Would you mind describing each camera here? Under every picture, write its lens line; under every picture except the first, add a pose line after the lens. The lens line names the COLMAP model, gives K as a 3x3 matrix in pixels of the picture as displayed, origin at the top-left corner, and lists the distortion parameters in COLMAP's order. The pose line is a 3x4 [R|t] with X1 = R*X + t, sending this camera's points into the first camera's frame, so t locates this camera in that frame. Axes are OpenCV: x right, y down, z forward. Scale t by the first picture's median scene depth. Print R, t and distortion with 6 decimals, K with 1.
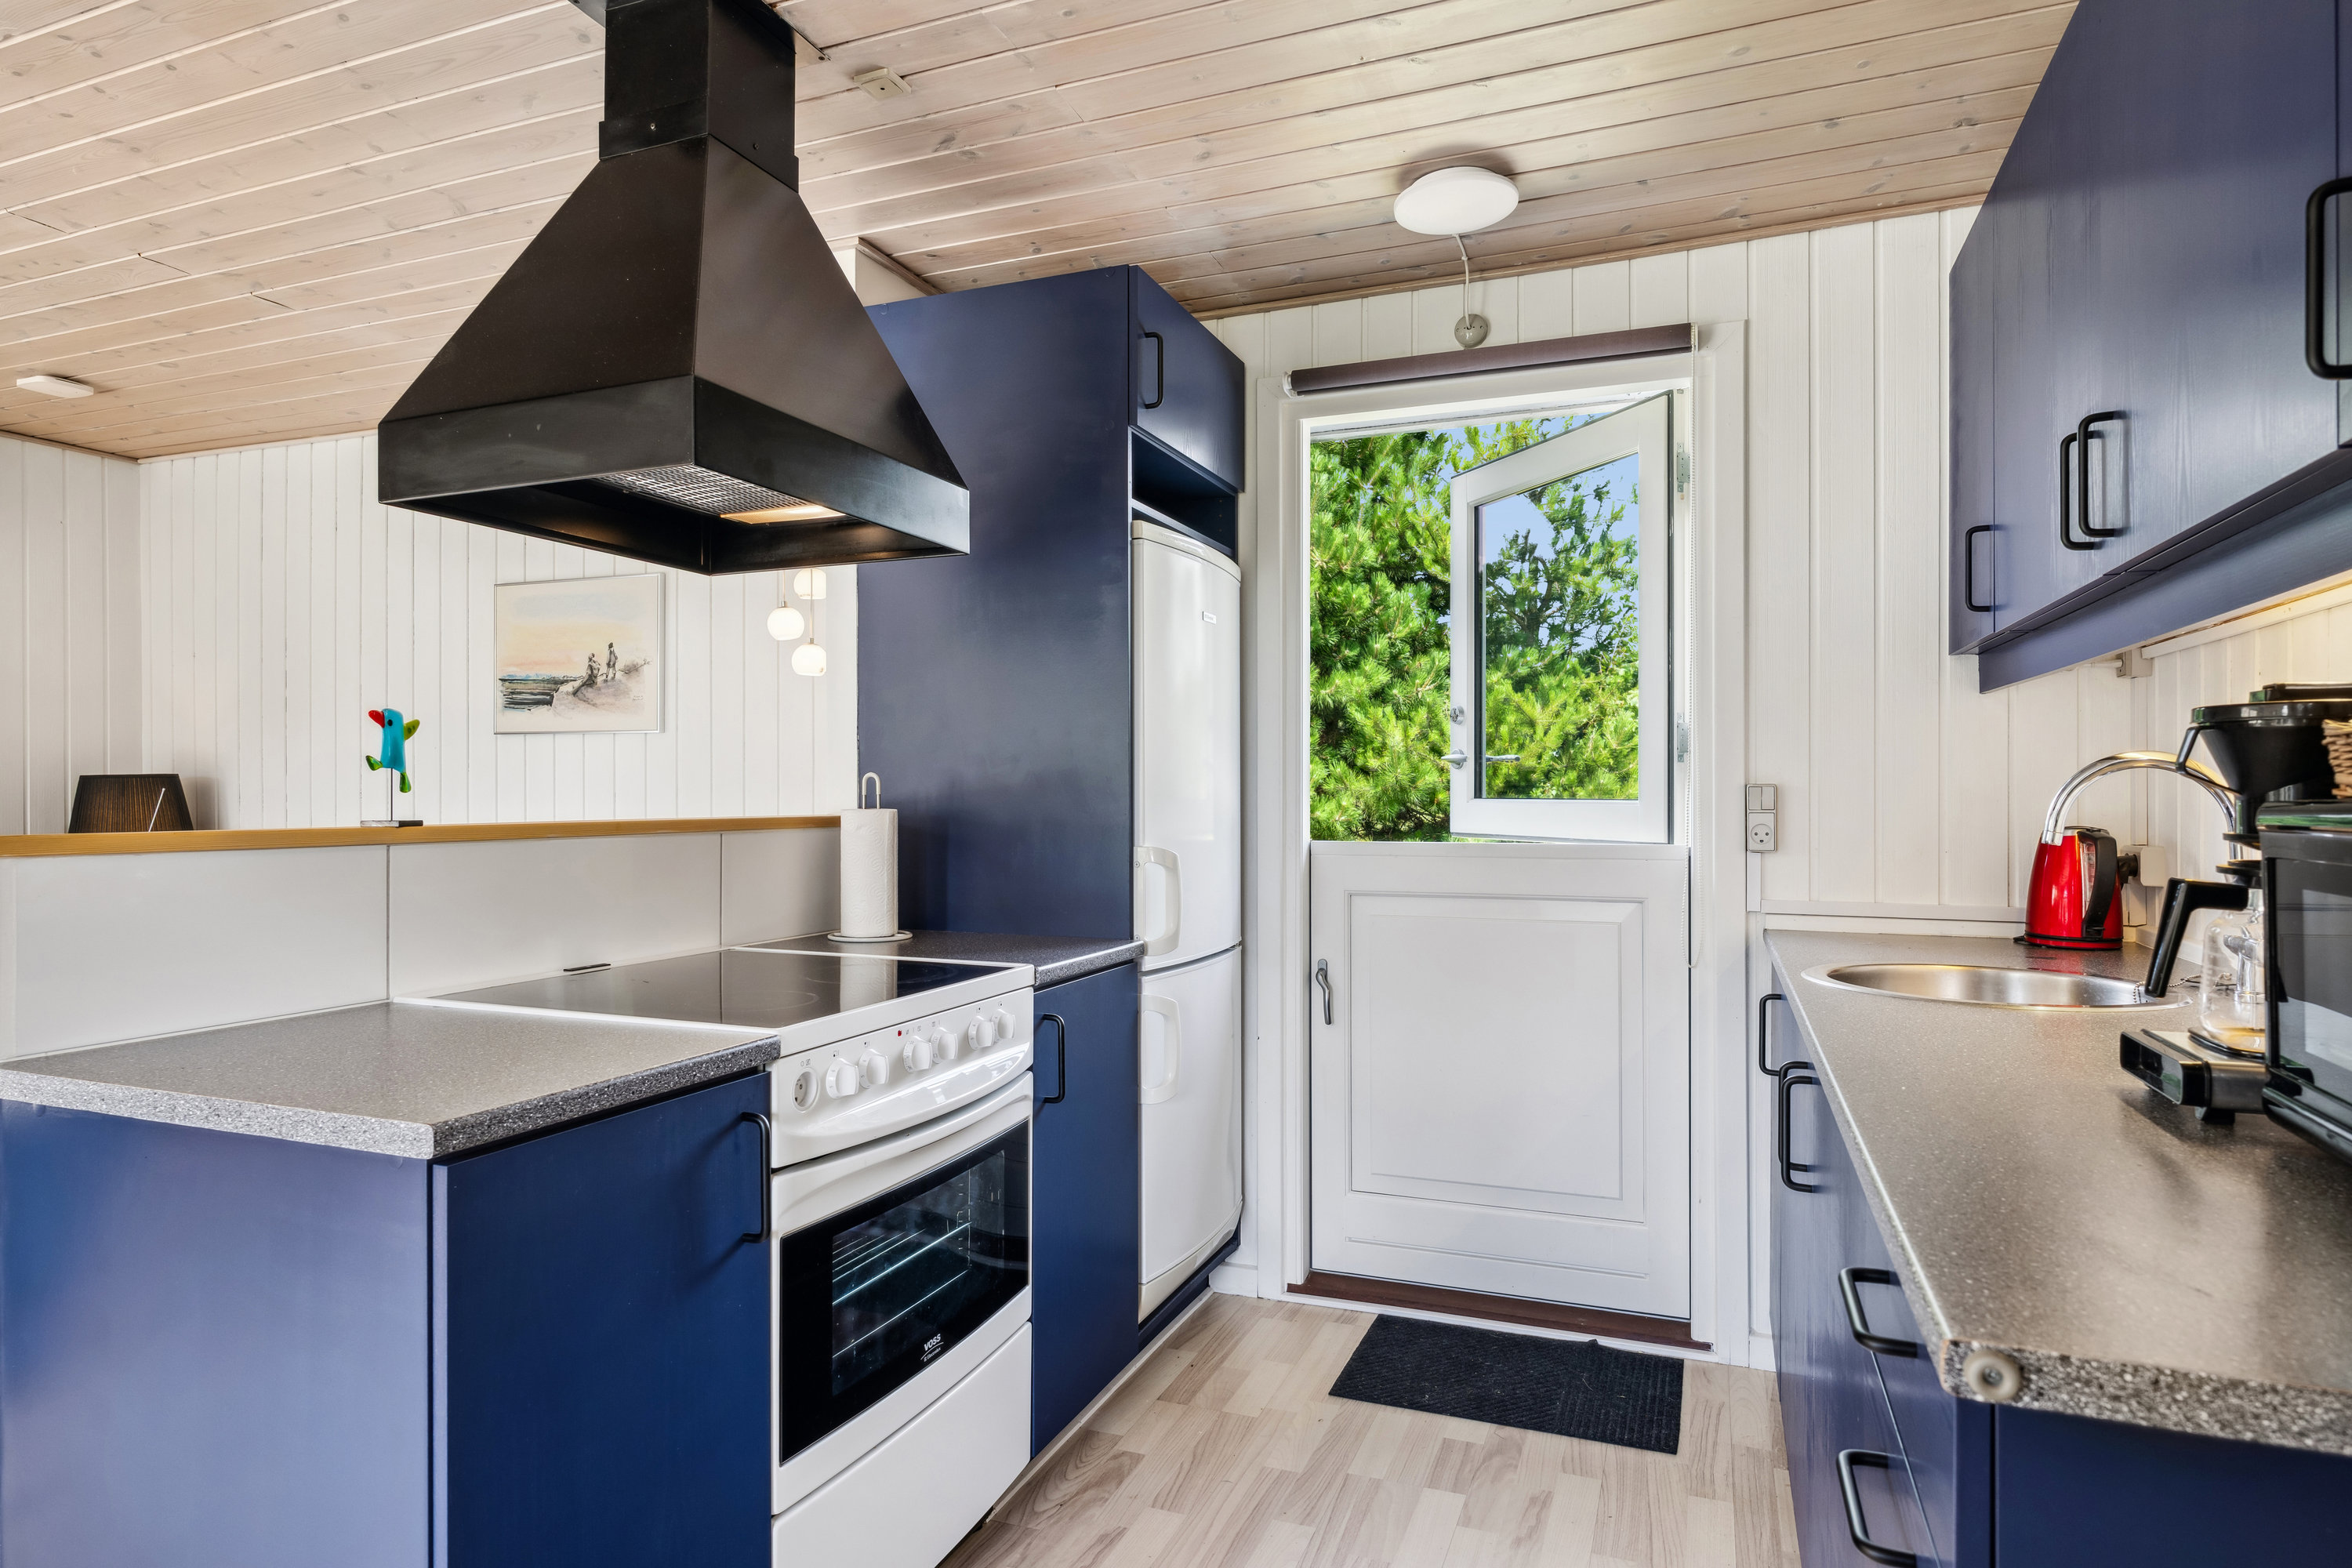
lens RADIAL K [[1331.2, 0, 1180.7], [0, 1331.2, 796.6], [0, 0, 1]] dist [-0.000332, 0.001093]
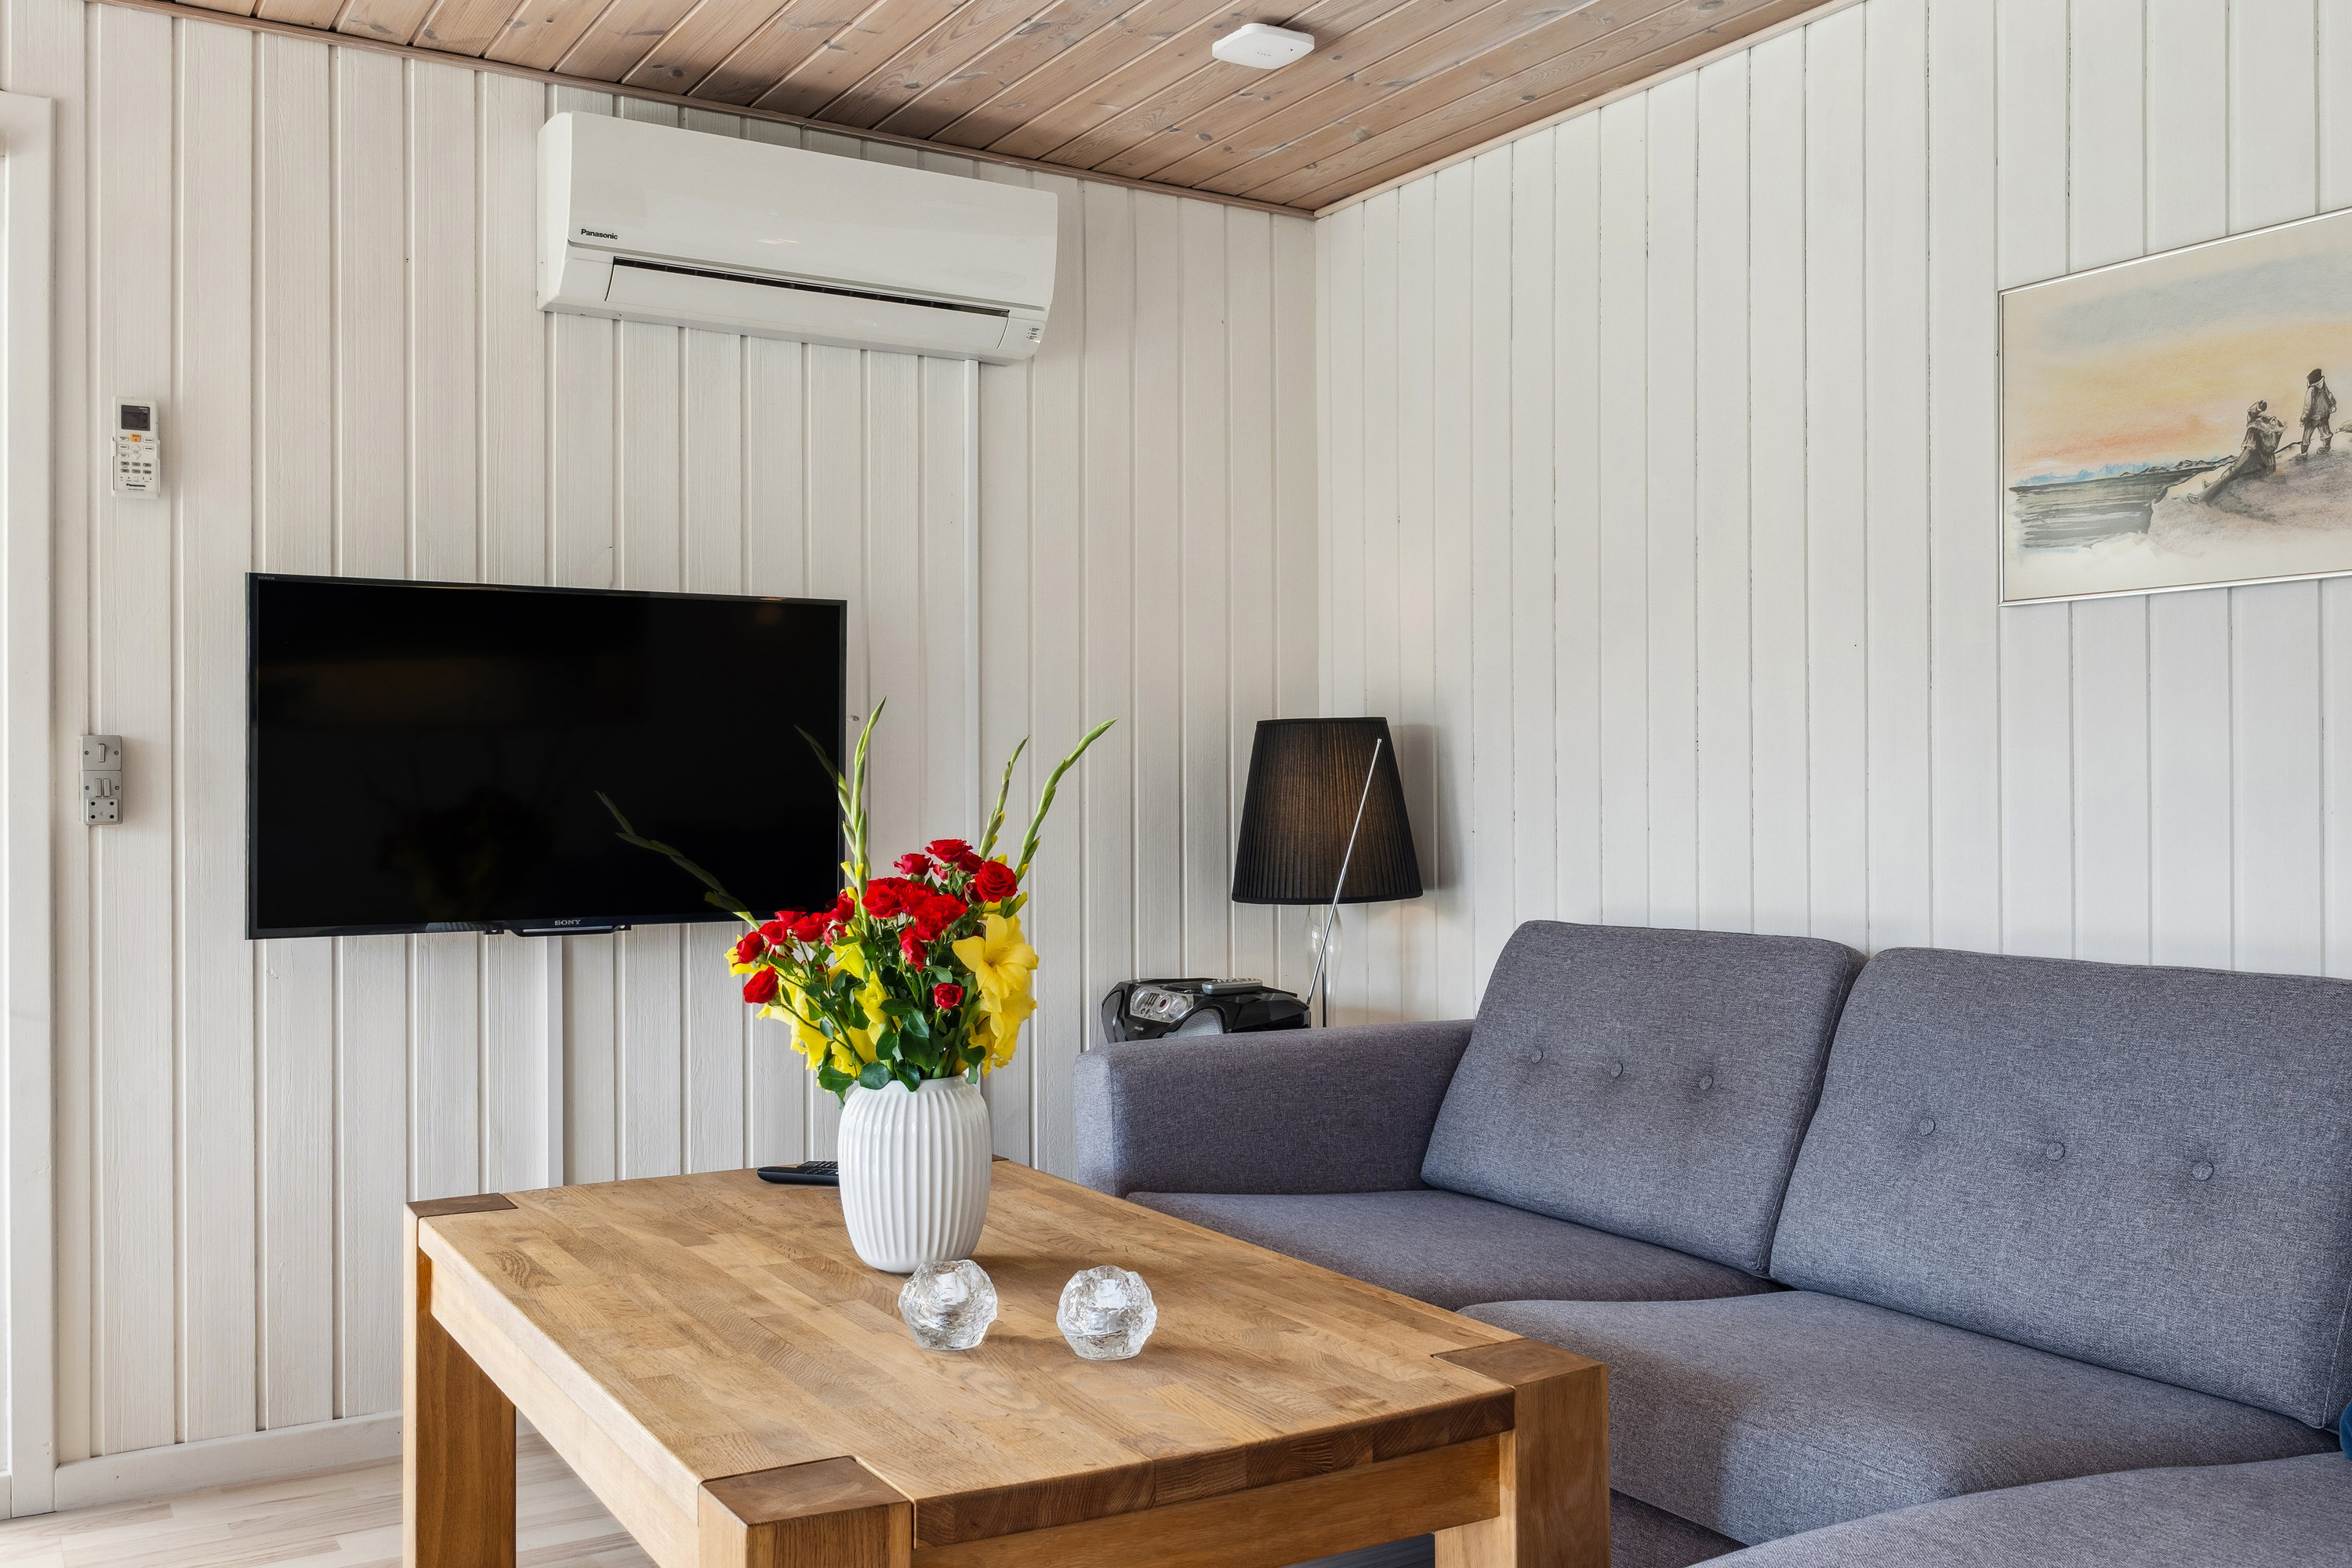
lens RADIAL K [[2071.9, 0, 1176.0], [0, 2071.9, 784.0], [0, 0, 1]] dist [0.011735, -0.000020]
pose [[0.801924, -0.007271, -0.597382, -0.429578], [0.000304, 0.999931, -0.011763, 0.035167], [0.597426, 0.009251, 0.801871, 0.320533]]
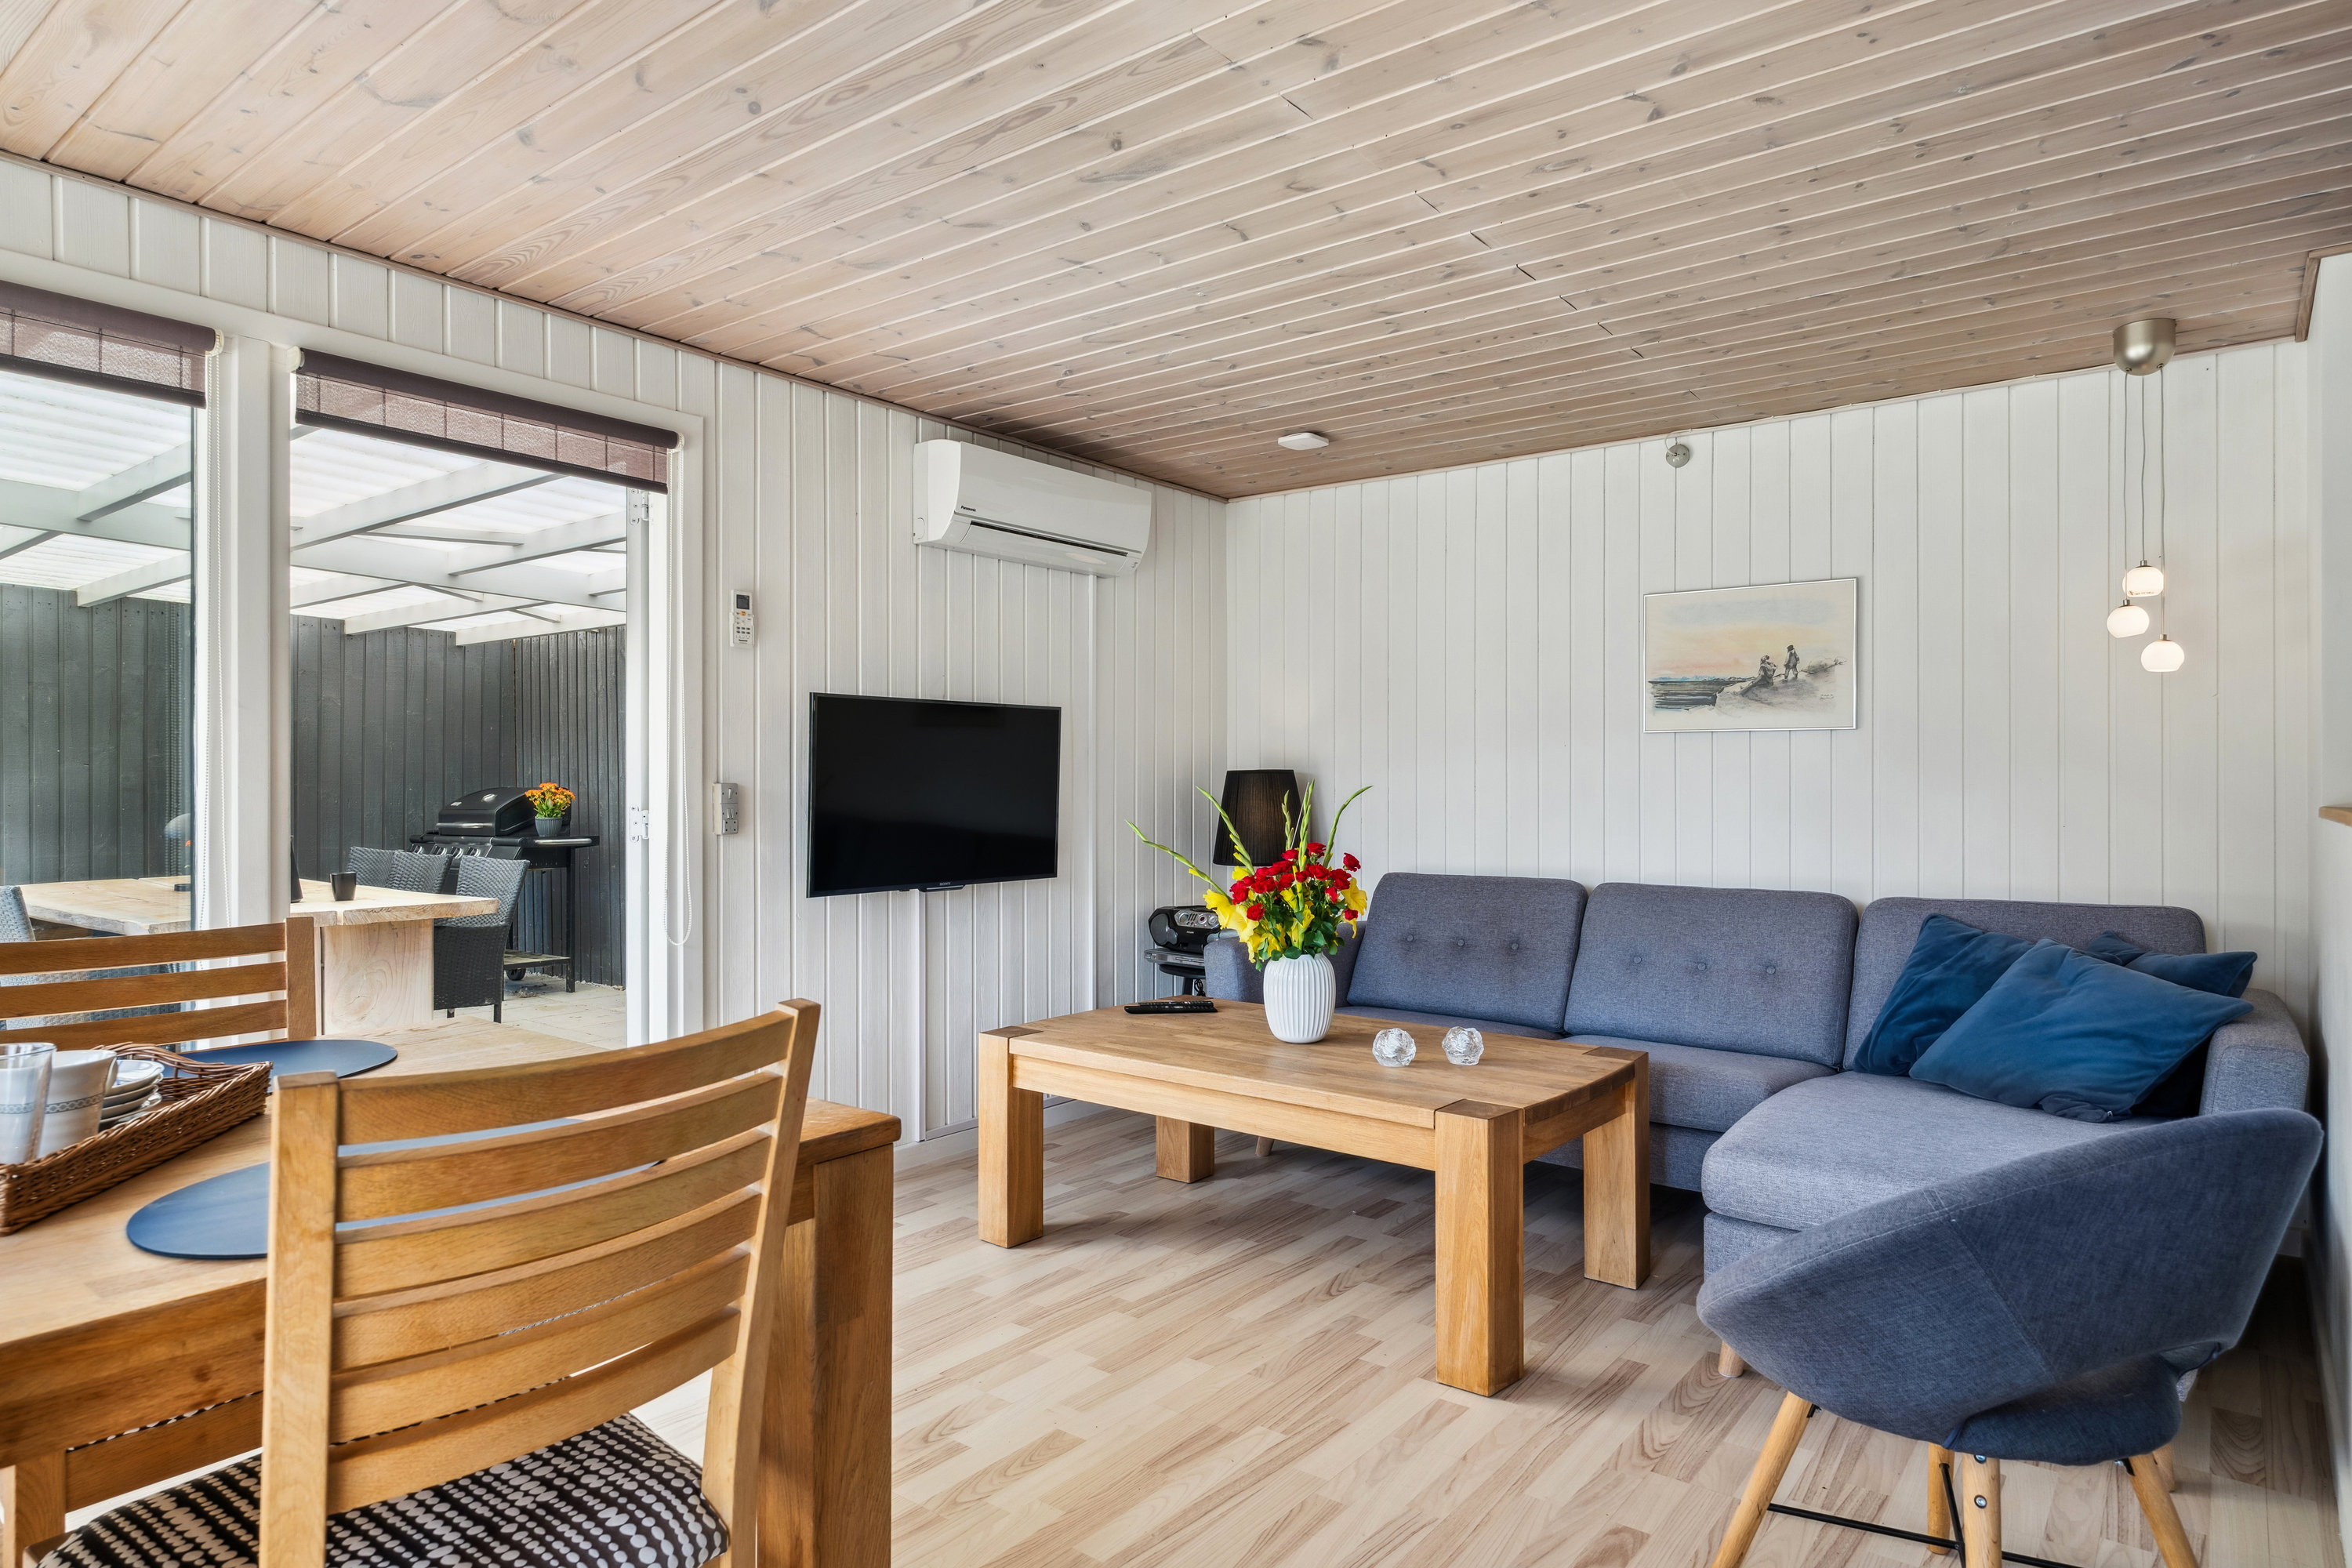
lens RADIAL K [[1362.0, 0, 1185.5], [0, 1362.0, 793.2], [0, 0, 1]] dist [0.003926, 0.000683]
pose [[0.960209, 0.002777, -0.279270, -0.782491], [-0.002474, 0.999996, 0.001434, 0.002794], [0.279273, -0.000686, 0.960211, -0.239500]]
